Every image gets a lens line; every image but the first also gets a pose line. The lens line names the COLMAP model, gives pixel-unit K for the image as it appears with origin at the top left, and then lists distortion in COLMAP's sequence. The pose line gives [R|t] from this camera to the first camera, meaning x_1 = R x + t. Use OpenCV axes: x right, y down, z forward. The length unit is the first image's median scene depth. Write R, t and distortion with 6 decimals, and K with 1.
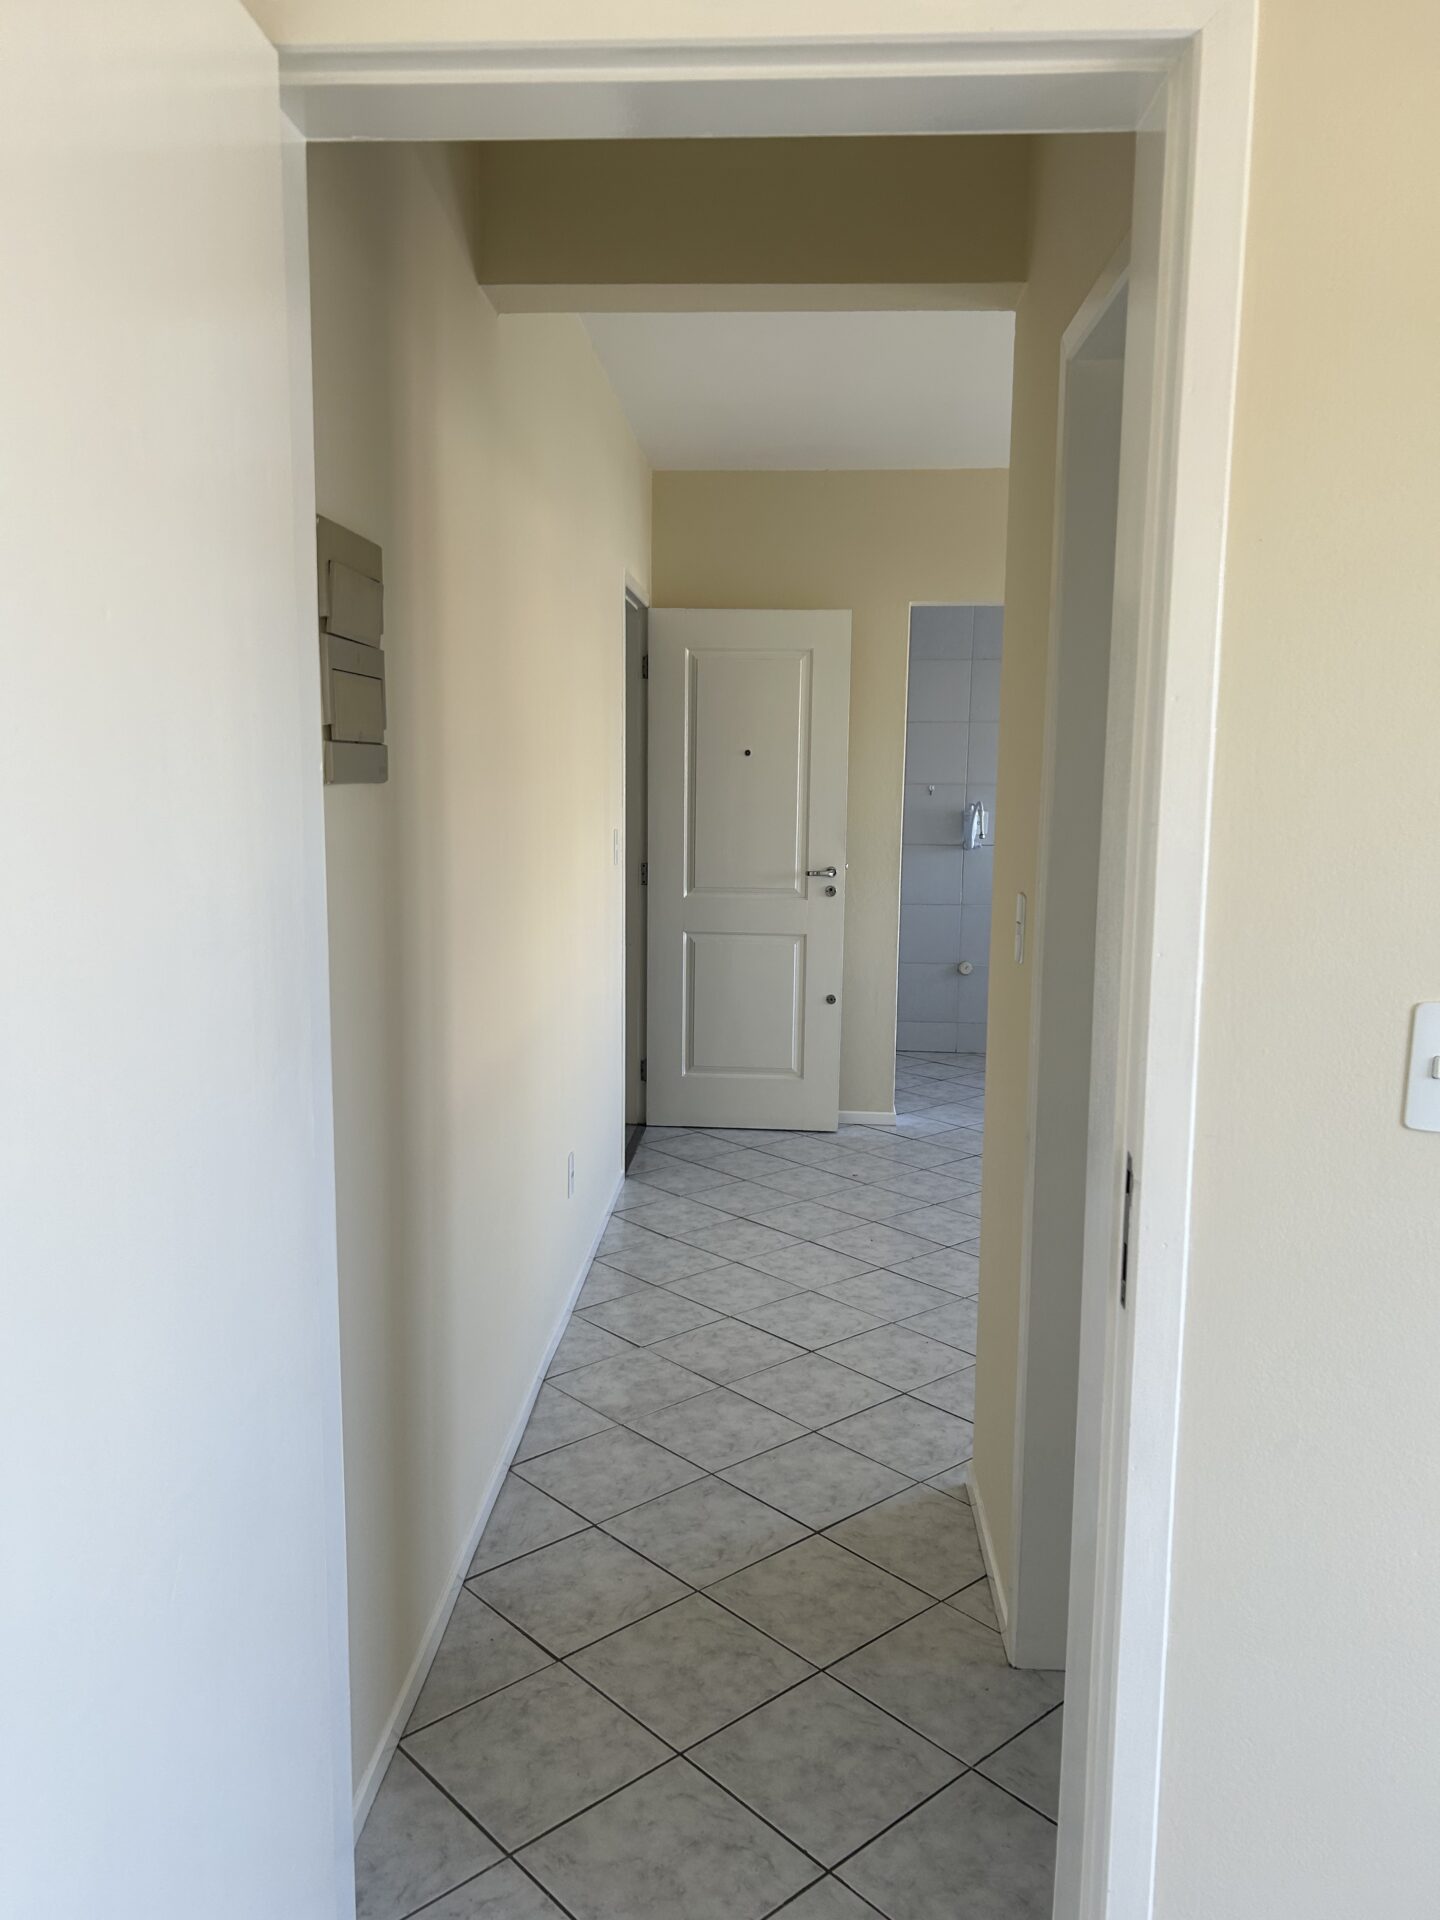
lens RADIAL K [[1459.4, 0, 719.7], [0, 1459.4, 958.4], [0, 0, 1]] dist [0.041910, -0.012836]
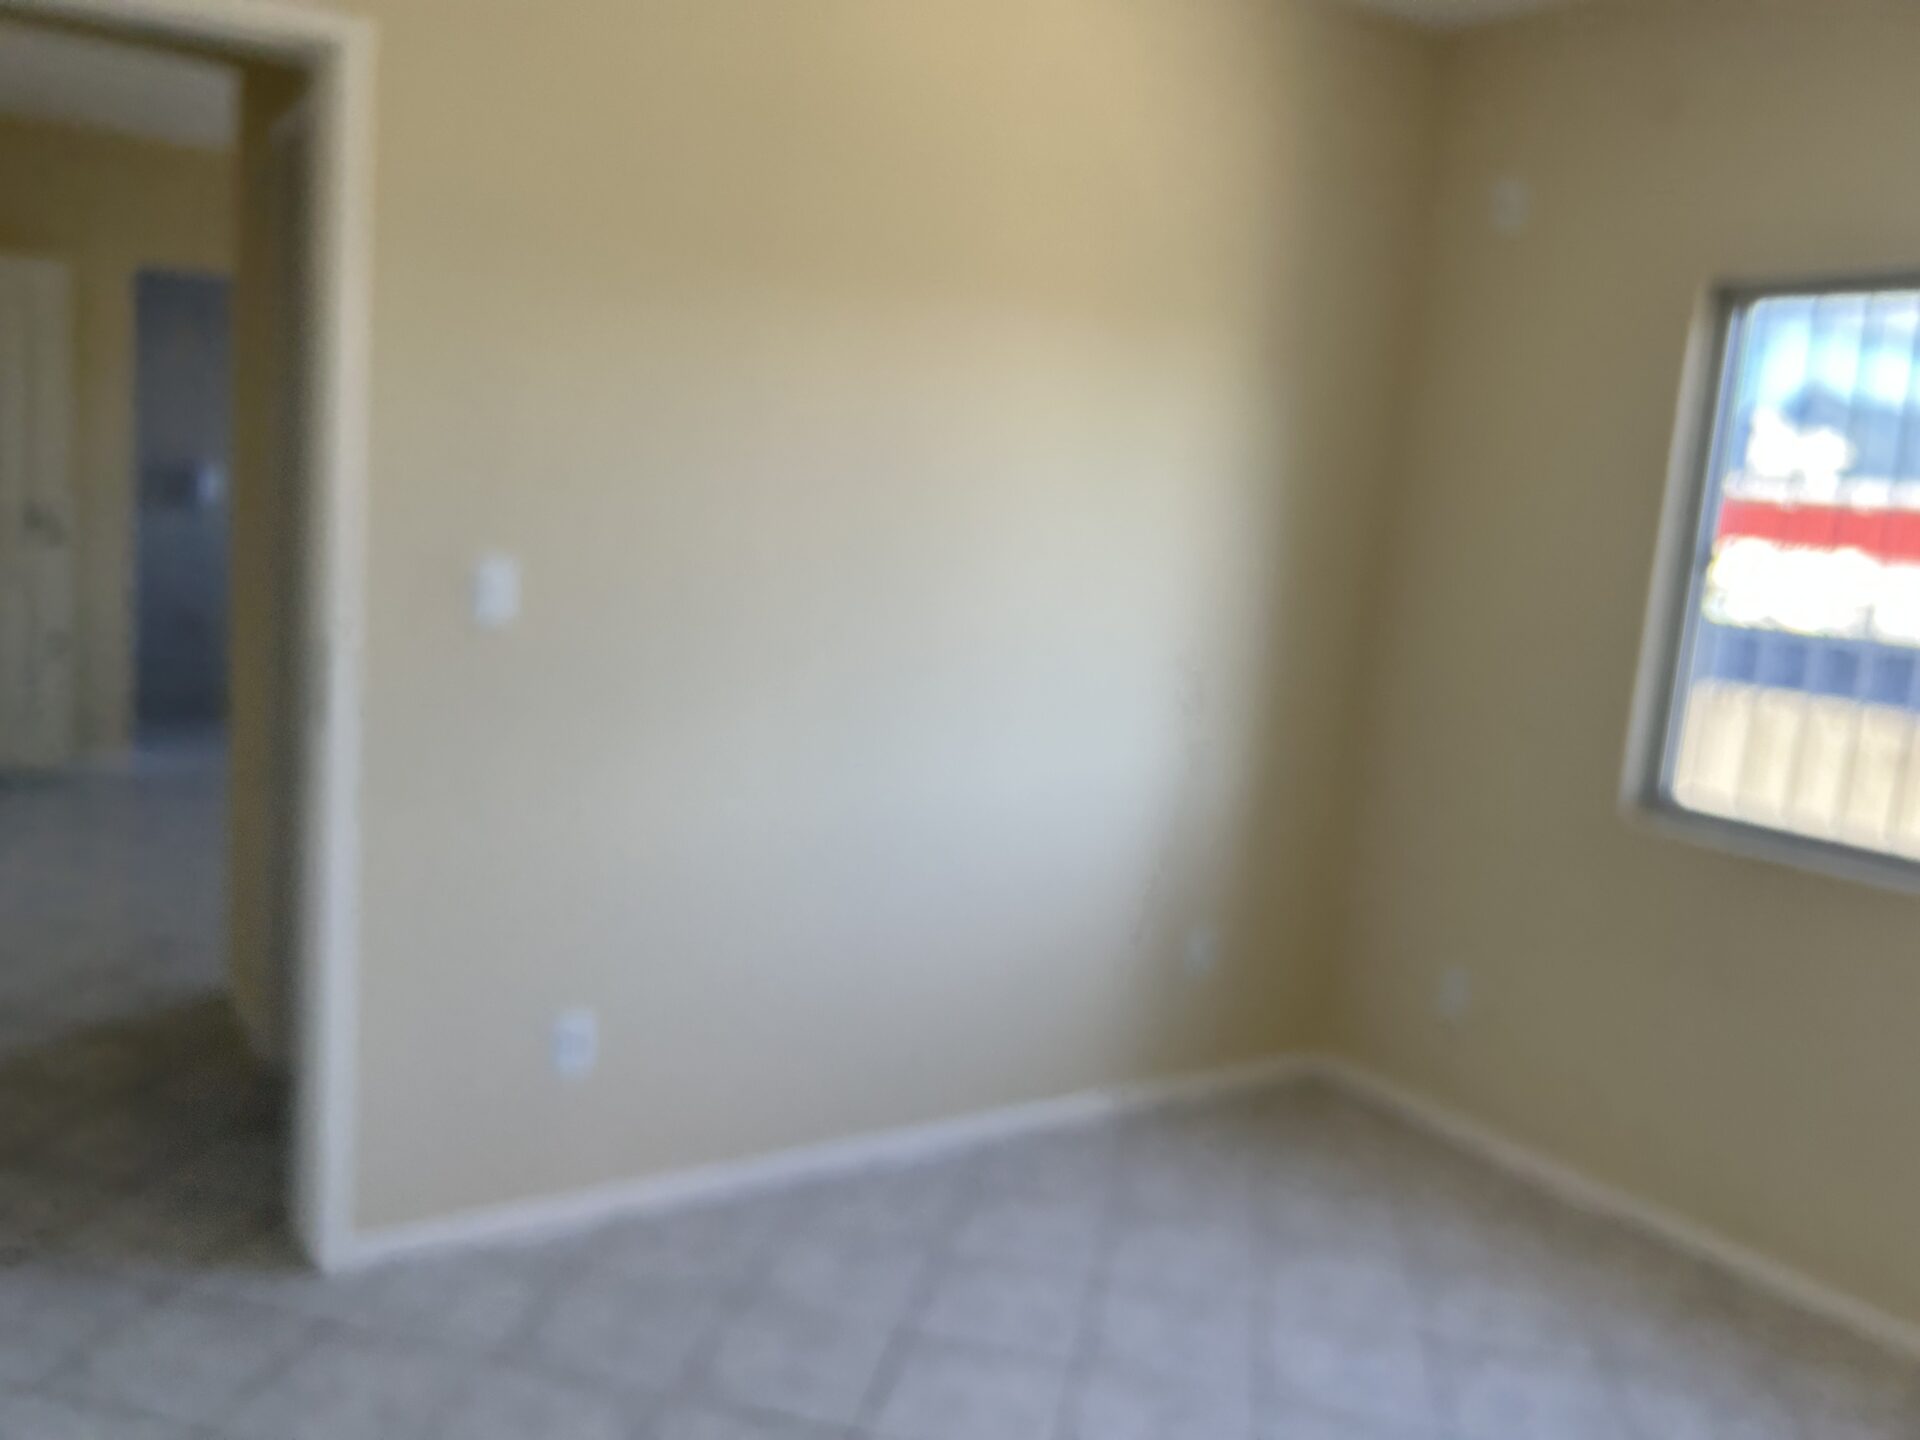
lens RADIAL K [[1459.4, 0, 958.3], [0, 1459.4, 701.1], [0, 0, 1]] dist [0.041910, -0.012836]
pose [[0.799261, -0.032440, 0.600108, -0.045009], [0.007325, 0.998994, 0.044247, 0.028699], [-0.600939, -0.030969, 0.798695, -0.227469]]
